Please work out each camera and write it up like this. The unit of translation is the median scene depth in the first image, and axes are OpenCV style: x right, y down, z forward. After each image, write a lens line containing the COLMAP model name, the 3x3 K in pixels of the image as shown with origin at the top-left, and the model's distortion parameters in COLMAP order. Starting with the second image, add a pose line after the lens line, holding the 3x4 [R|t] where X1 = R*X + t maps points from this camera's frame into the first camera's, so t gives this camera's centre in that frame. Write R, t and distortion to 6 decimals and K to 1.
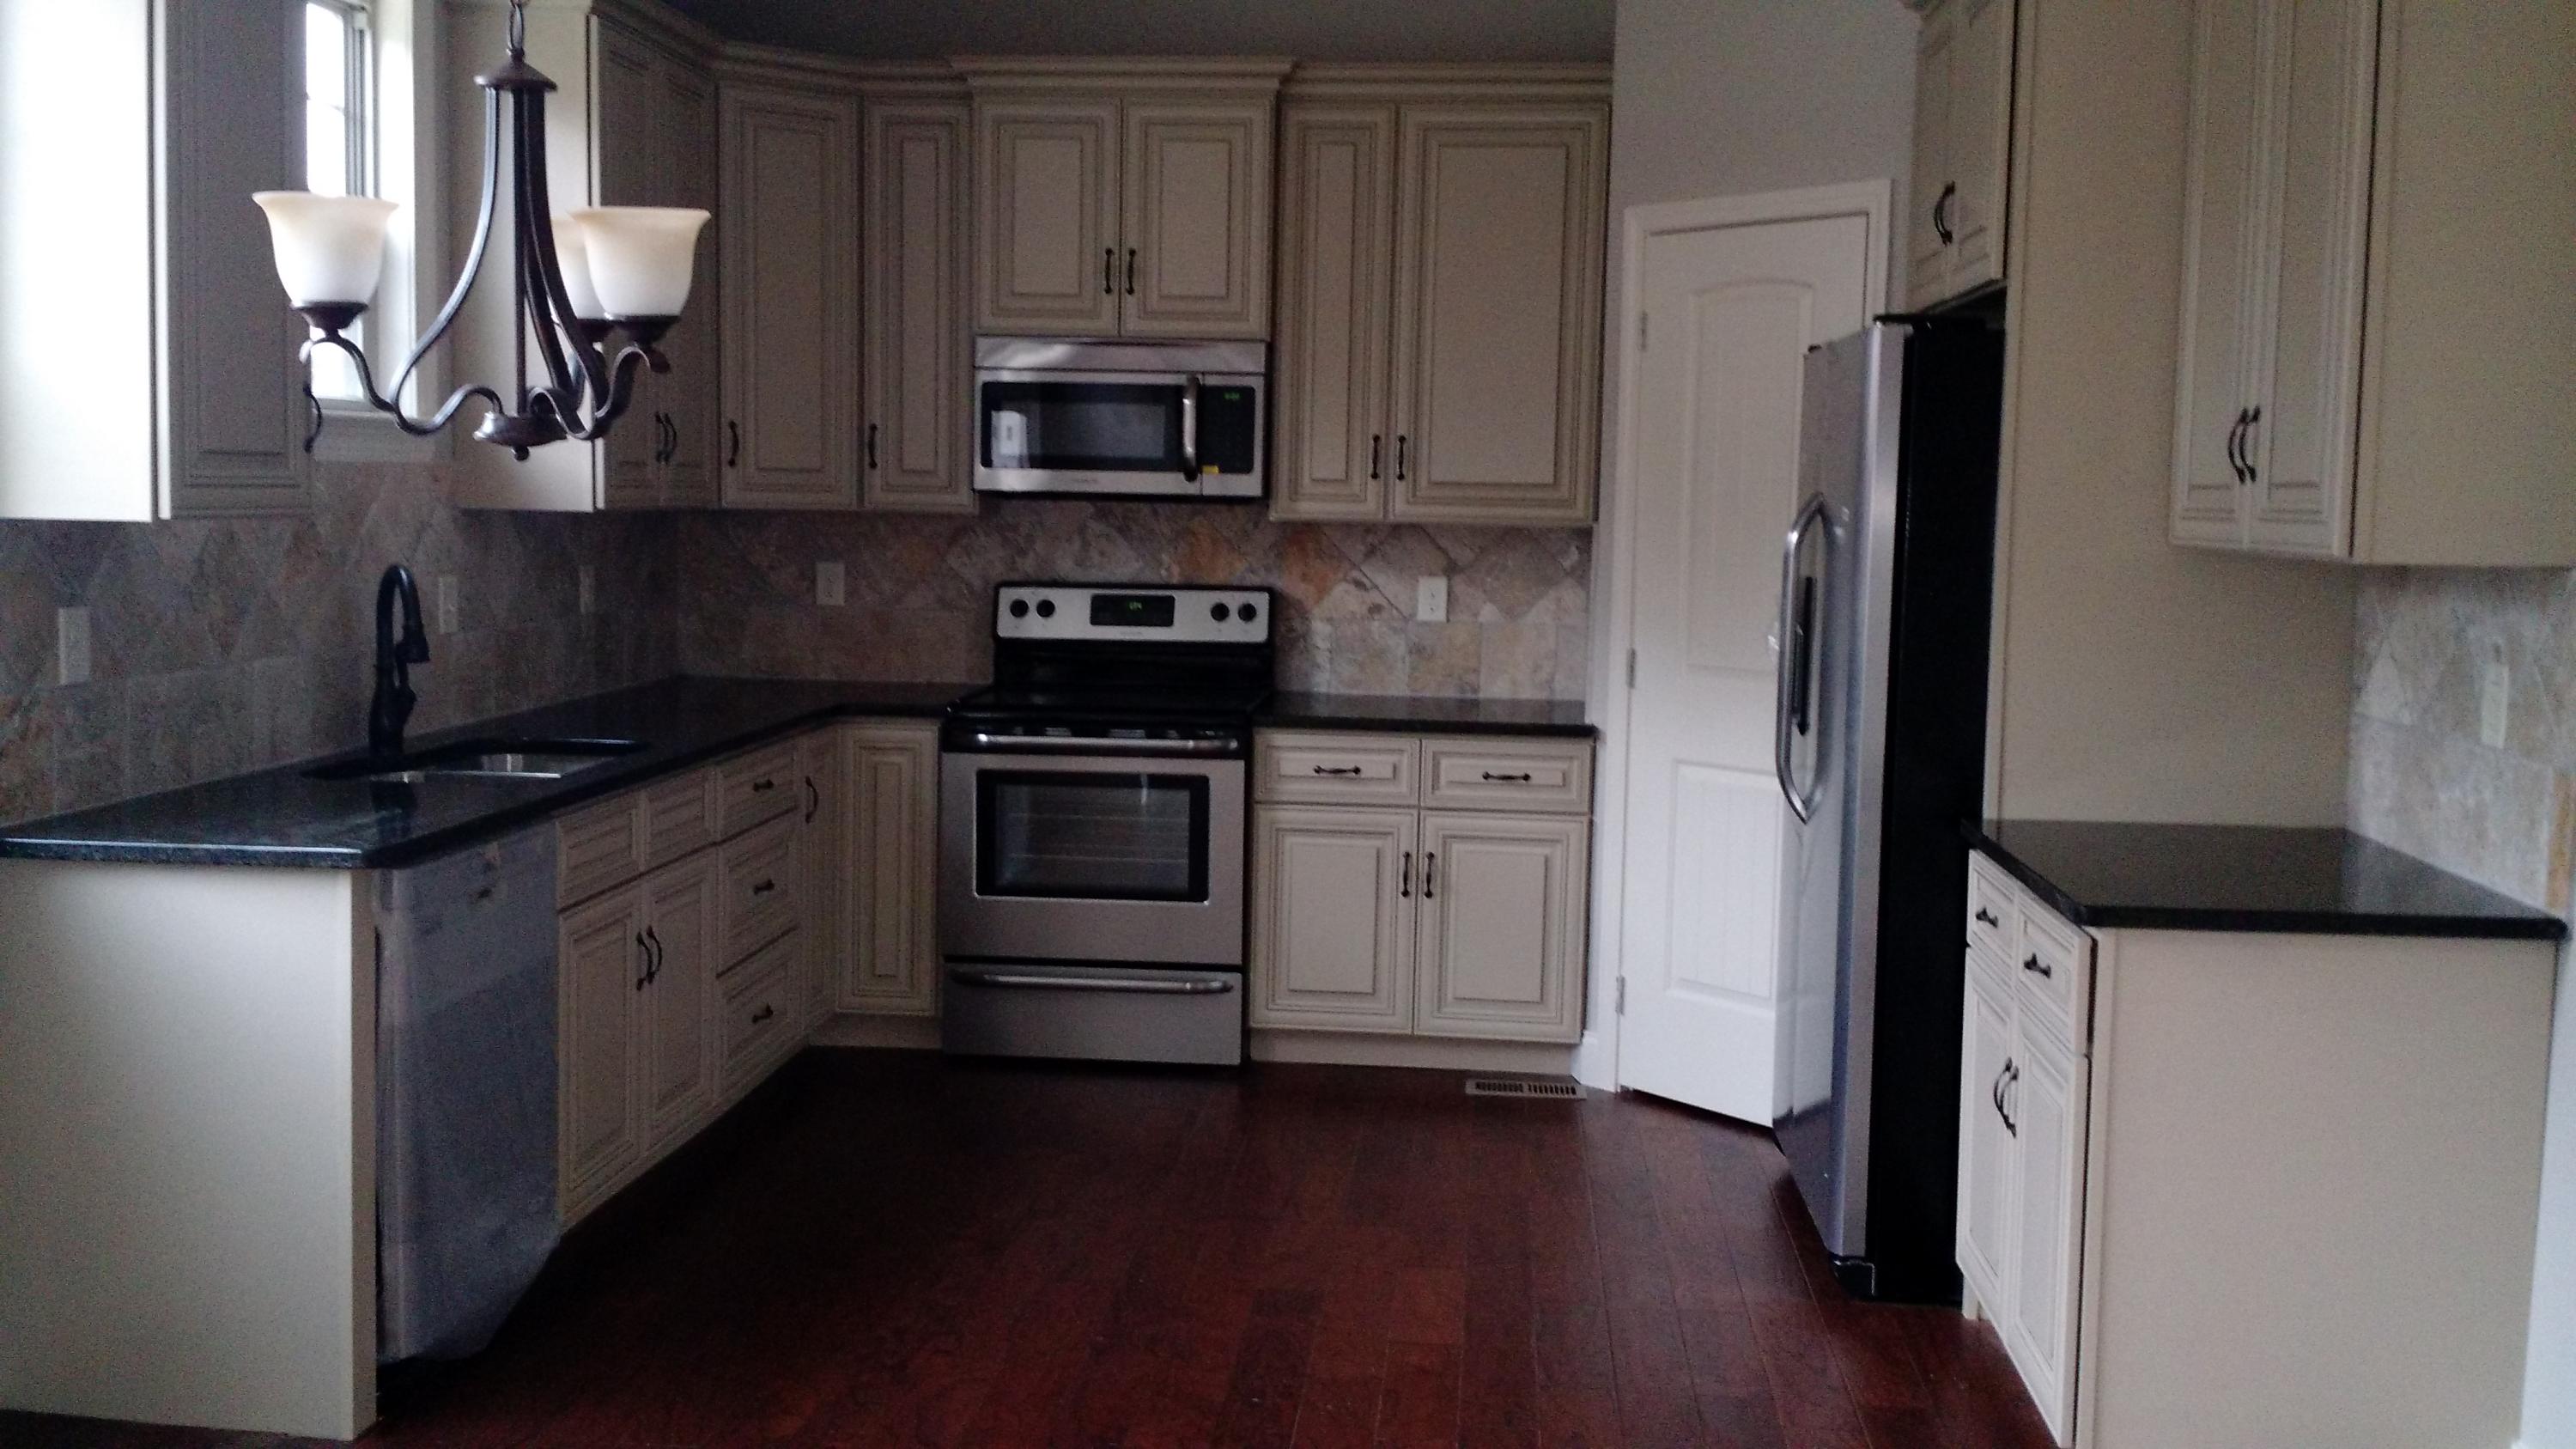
lens RADIAL K [[2412.1, 0, 1269.2], [0, 2412.1, 724.3], [0, 0, 1]] dist [0.131267, -0.316657]
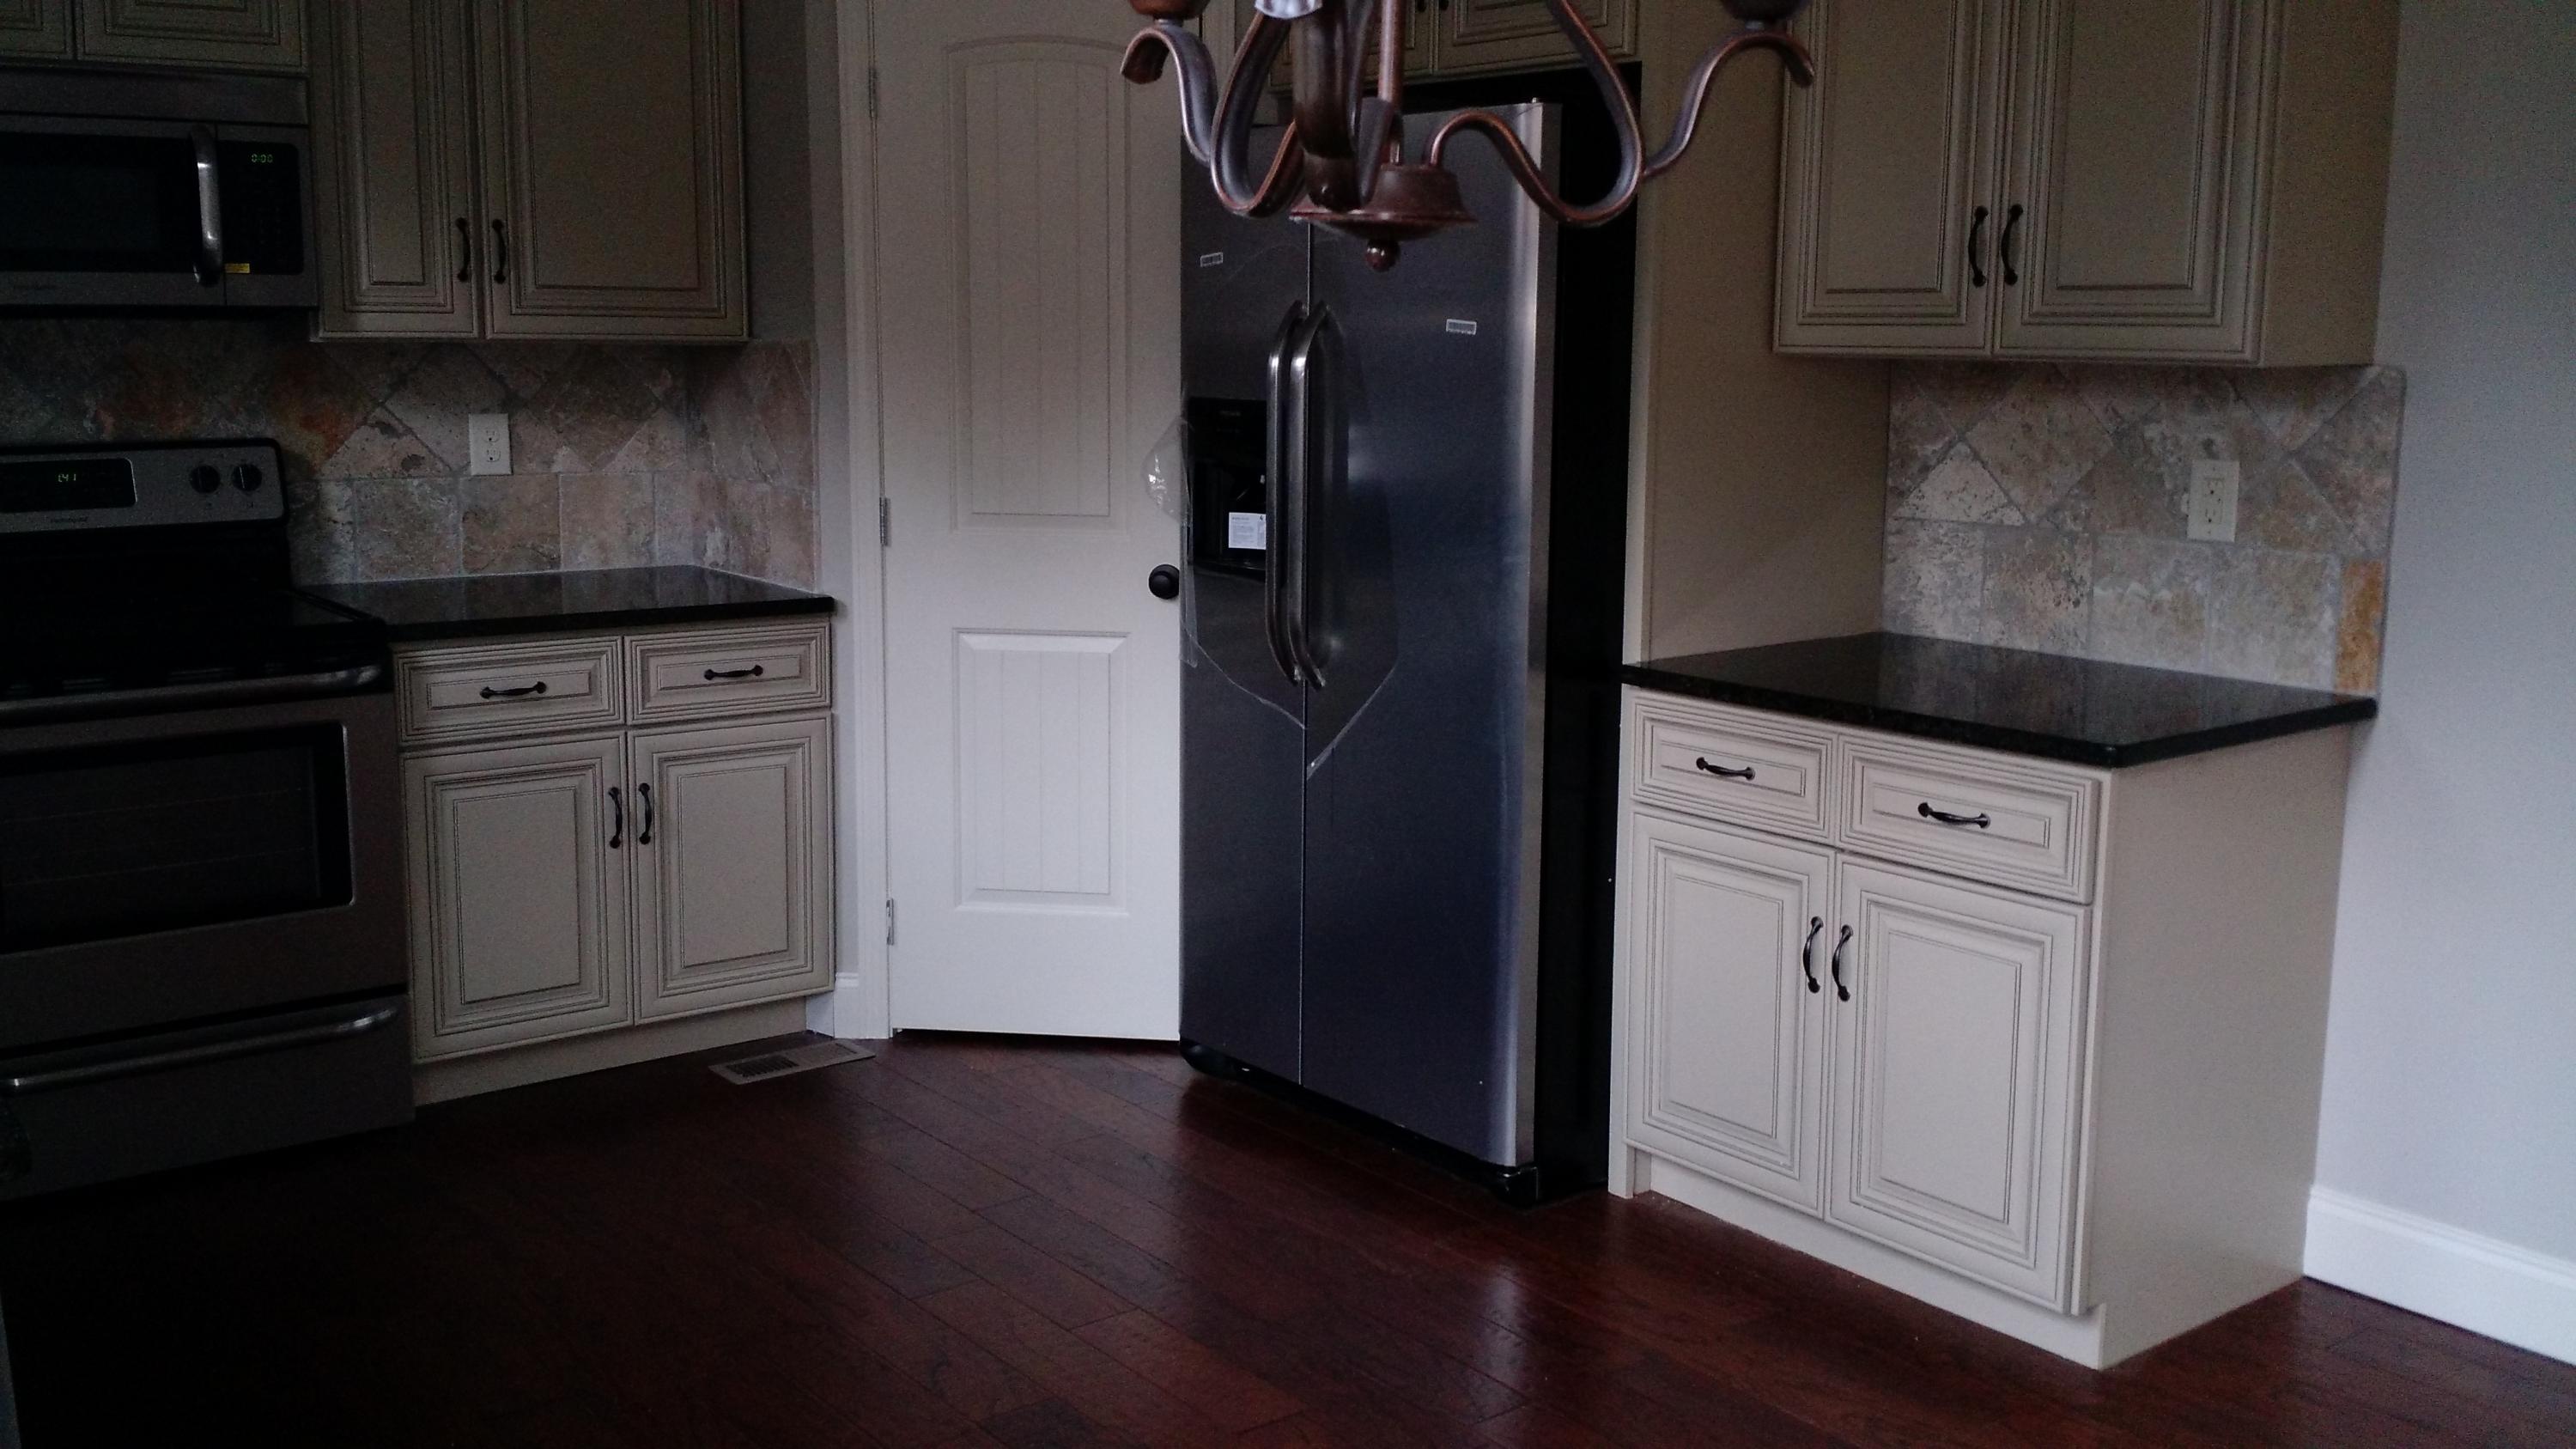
lens RADIAL K [[2412.1, 0, 1269.2], [0, 2412.1, 724.3], [0, 0, 1]] dist [0.131267, -0.316657]
pose [[0.716983, -0.130991, 0.684673, -0.305077], [0.073716, 0.990926, 0.112388, -0.035674], [-0.693182, -0.030109, 0.720134, 0.313671]]
